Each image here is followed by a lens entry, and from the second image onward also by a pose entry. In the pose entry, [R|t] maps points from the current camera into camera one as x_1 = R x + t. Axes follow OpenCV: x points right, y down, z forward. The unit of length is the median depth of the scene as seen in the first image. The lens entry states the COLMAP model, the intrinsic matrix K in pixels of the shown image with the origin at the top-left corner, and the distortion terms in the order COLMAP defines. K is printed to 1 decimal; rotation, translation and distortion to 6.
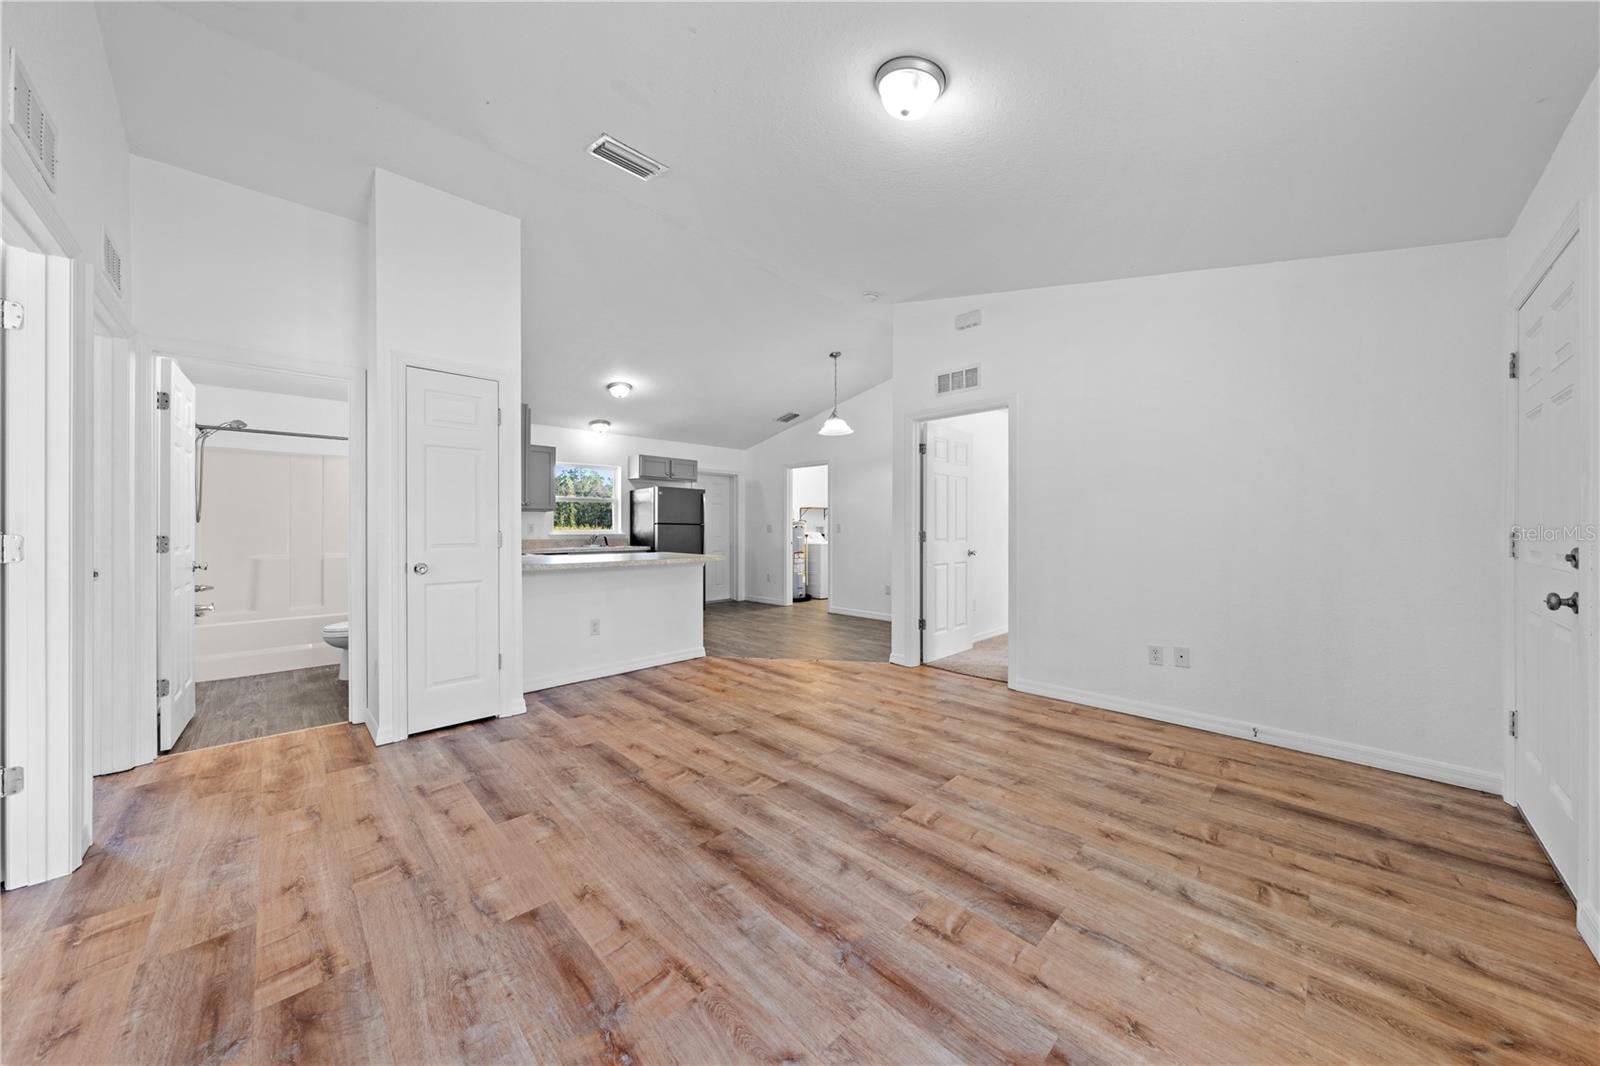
lens RADIAL K [[543.4, 0, 798.9], [0, 543.4, 527.3], [0, 0, 1]] dist [-0.002839, -0.000248]
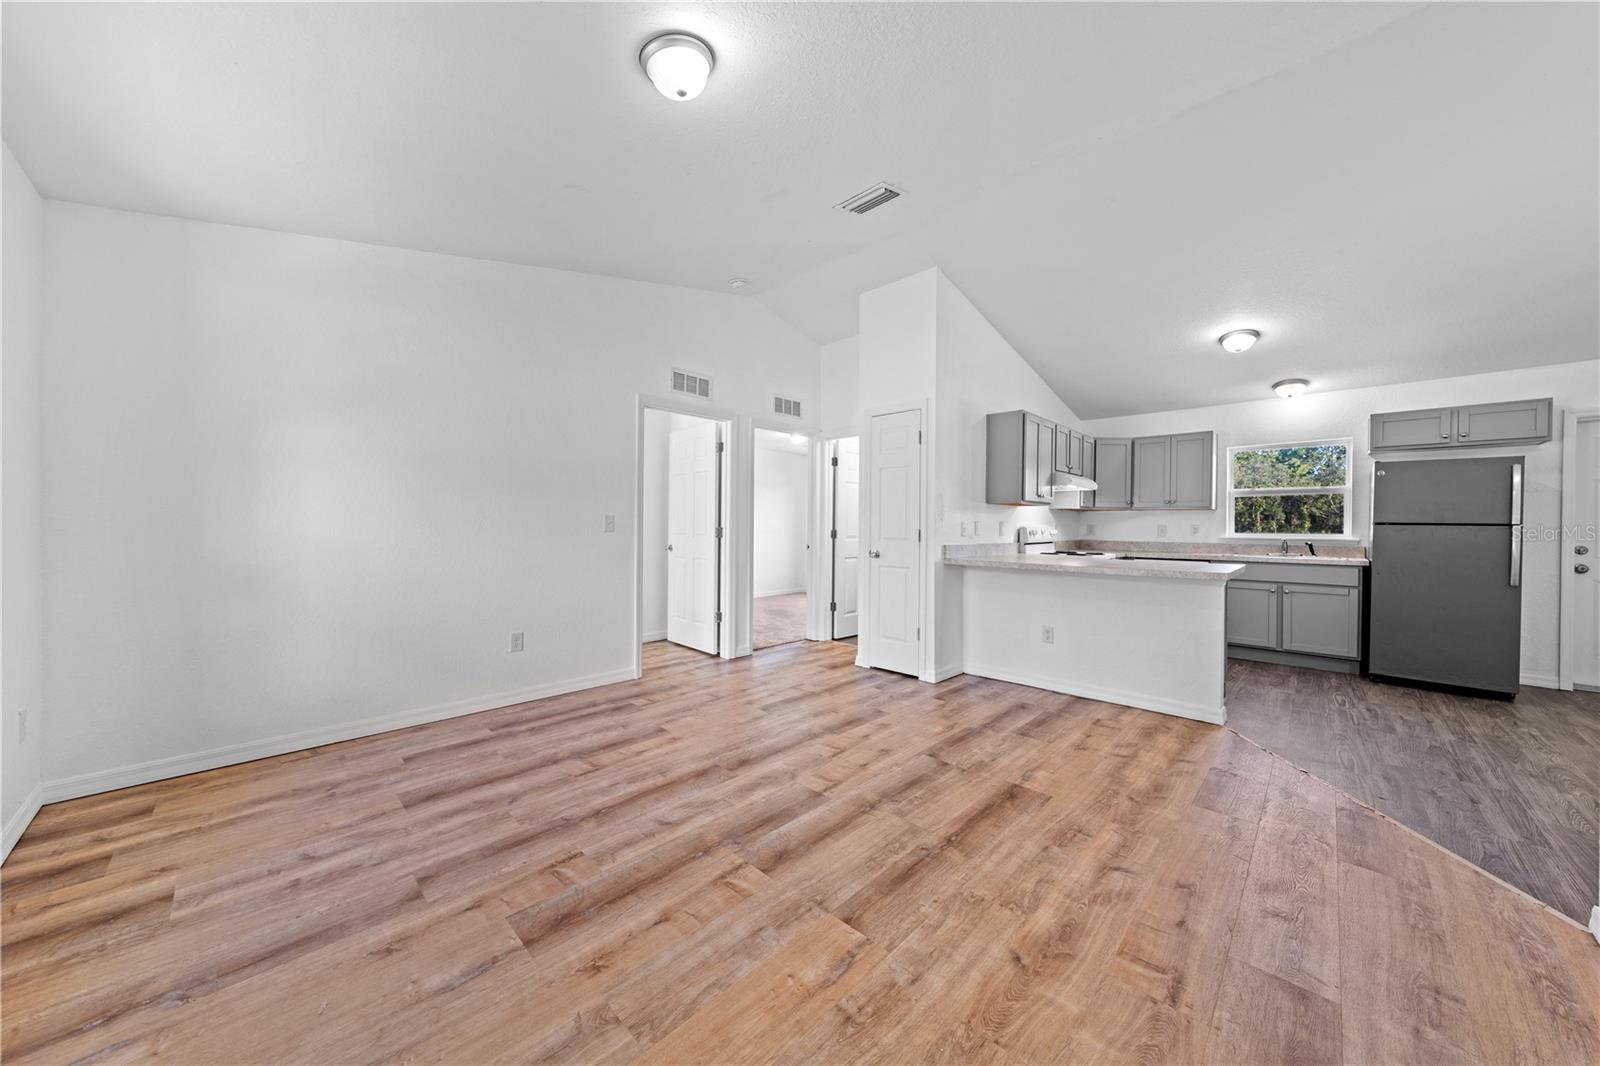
lens RADIAL K [[543.4, 0, 802.6], [0, 543.4, 529.1], [0, 0, 1]] dist [-0.002839, -0.000248]
pose [[0.029574, 0.006320, -0.999543, 0.819923], [-0.008203, 0.999948, 0.006080, 0.002359], [0.999529, 0.008020, 0.029624, 0.839159]]
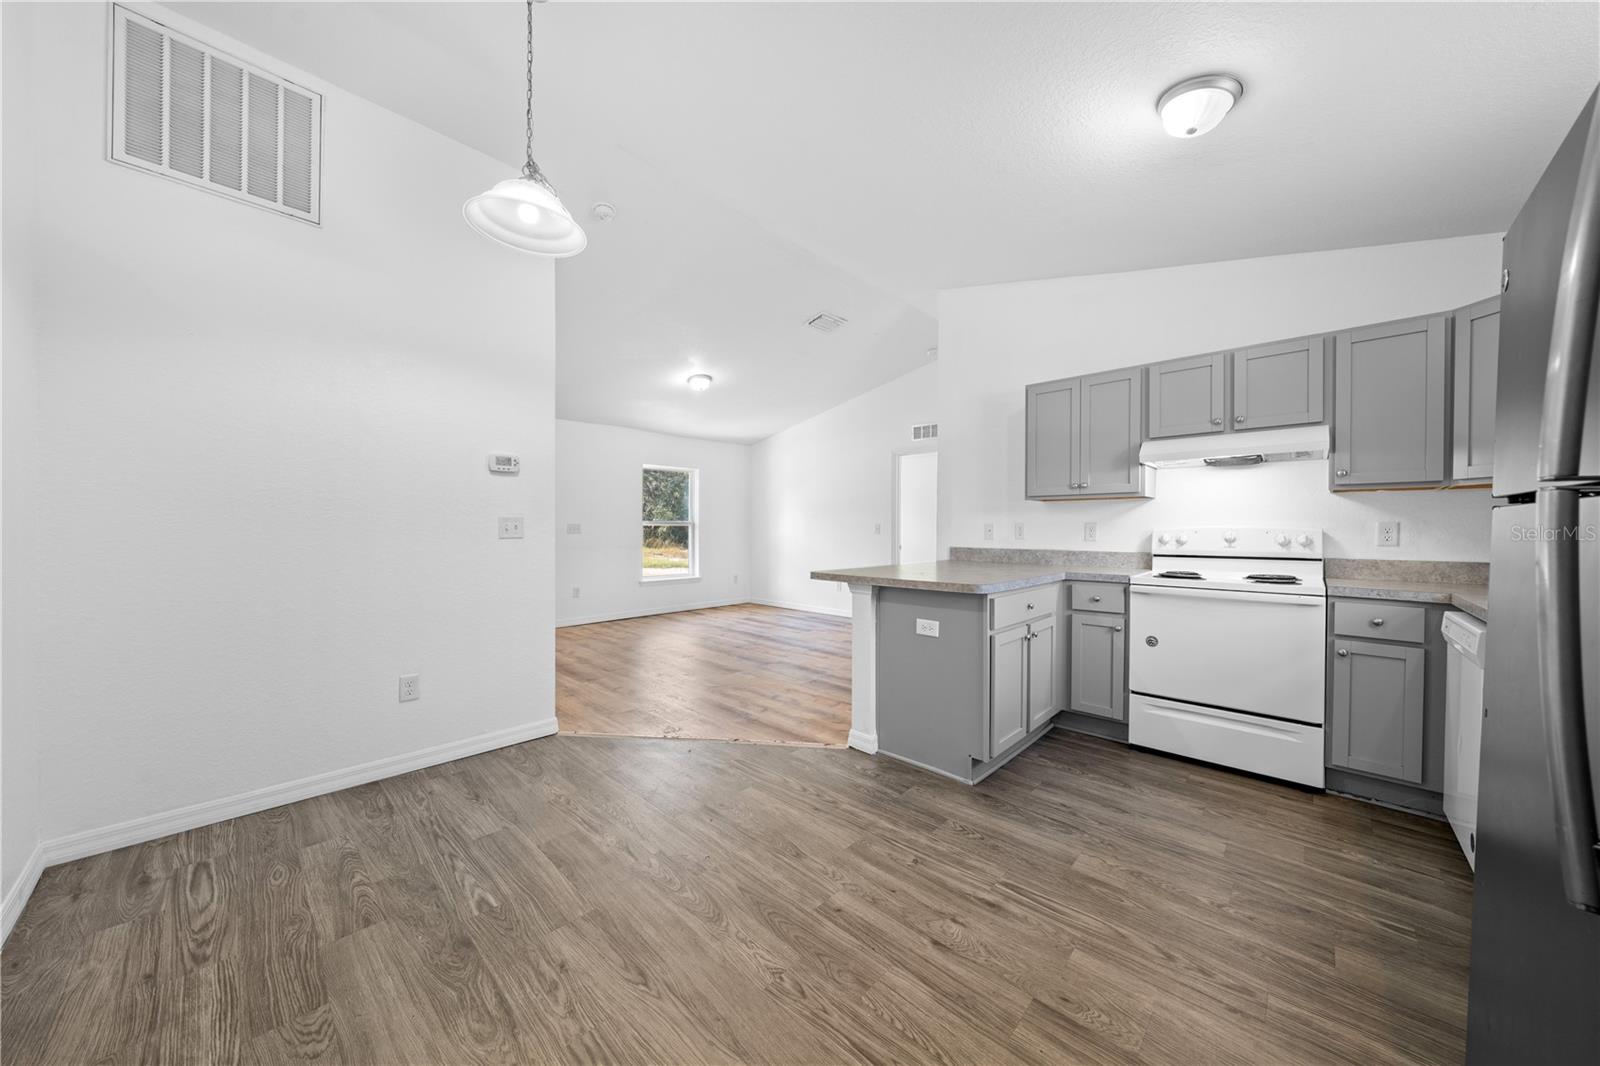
lens RADIAL K [[543.4, 0, 797.3], [0, 543.4, 534.1], [0, 0, 1]] dist [-0.002839, -0.000248]
pose [[-0.999674, -0.000230, -0.025550, -0.181237], [-0.000358, 0.999987, 0.004998, 0.009657], [0.025549, 0.005006, -0.999661, 2.817185]]
